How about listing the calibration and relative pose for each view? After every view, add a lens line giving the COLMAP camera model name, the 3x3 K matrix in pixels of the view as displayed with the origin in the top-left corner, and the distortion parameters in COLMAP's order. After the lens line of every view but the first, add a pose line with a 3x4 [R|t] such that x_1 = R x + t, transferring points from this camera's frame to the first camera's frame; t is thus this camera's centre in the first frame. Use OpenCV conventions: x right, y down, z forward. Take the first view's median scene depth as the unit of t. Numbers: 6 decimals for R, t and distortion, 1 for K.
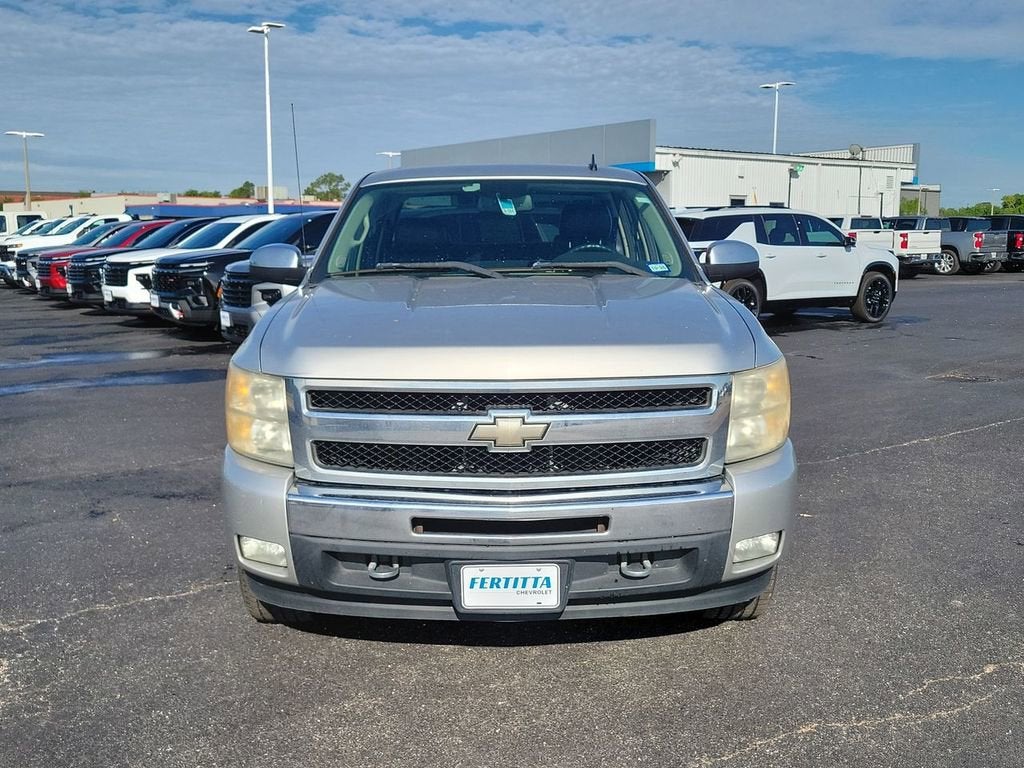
lens RADIAL K [[1070.3, 0, 505.6], [0, 1070.3, 371.8], [0, 0, 1]] dist [0.042813, -0.001357]
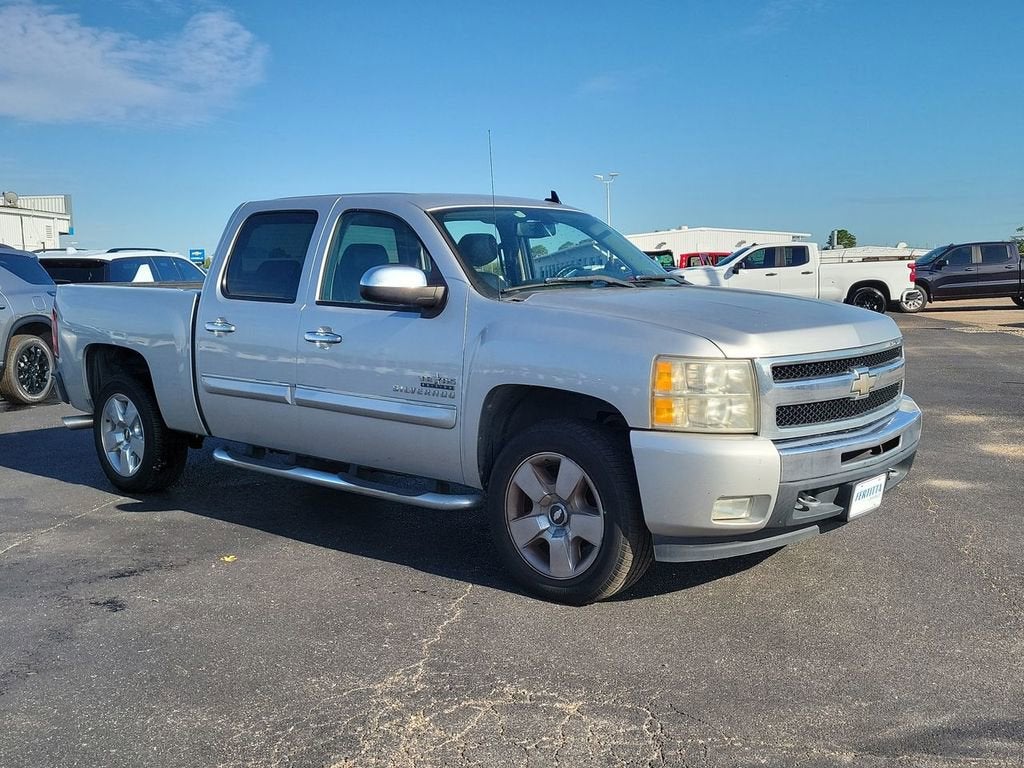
lens RADIAL K [[1070.3, 0, 505.6], [0, 1070.3, 371.8], [0, 0, 1]] dist [0.042813, -0.001357]
pose [[0.674370, -0.074357, 0.734640, -0.297108], [0.110271, 0.993901, -0.000627, -0.002360], [-0.730113, 0.081432, 0.678457, 0.085186]]
